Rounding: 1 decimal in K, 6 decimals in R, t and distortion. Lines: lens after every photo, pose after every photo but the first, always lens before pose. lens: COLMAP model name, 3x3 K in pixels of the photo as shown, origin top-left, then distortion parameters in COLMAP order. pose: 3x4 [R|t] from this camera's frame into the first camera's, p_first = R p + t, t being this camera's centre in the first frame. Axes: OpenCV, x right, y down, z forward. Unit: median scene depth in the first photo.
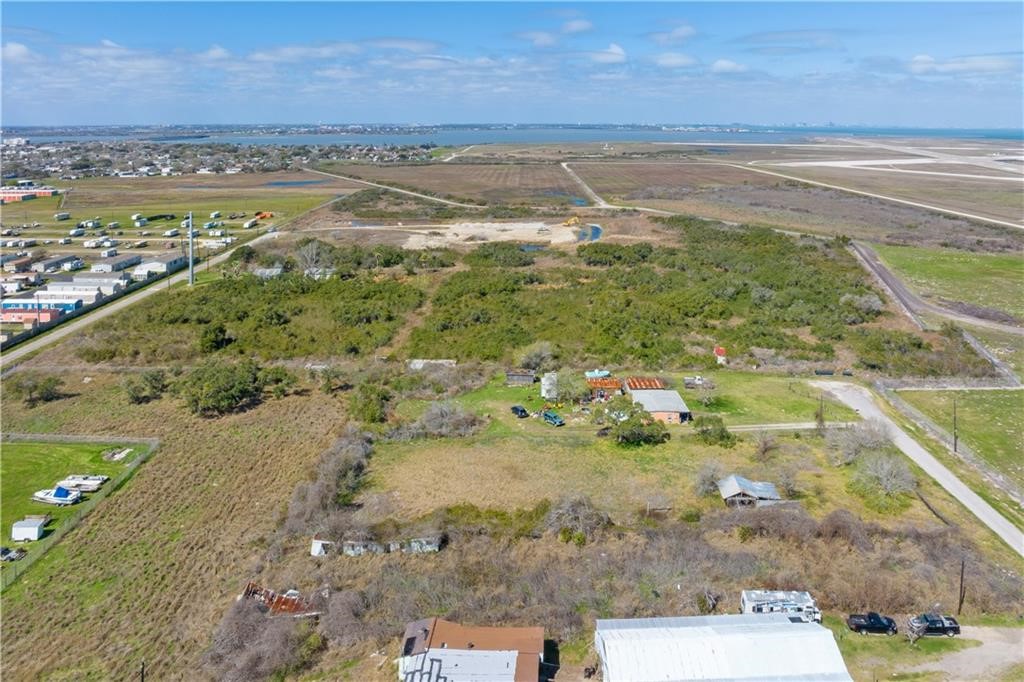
lens RADIAL K [[781.3, 0, 495.1], [0, 781.3, 341.9], [0, 0, 1]] dist [-0.031548, -0.005168]
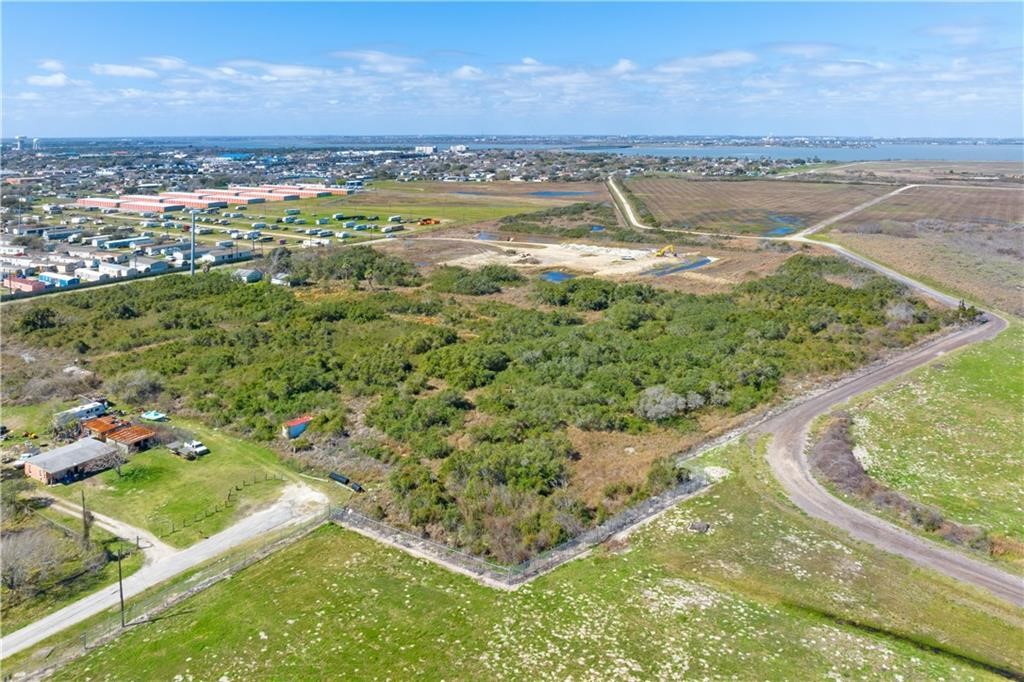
lens RADIAL K [[781.3, 0, 495.1], [0, 781.3, 341.9], [0, 0, 1]] dist [-0.031548, -0.005168]
pose [[0.812772, 0.148927, -0.563225, 0.232596], [-0.156824, 0.987018, 0.034677, -0.033166], [0.561078, 0.060143, 0.825575, 0.120728]]
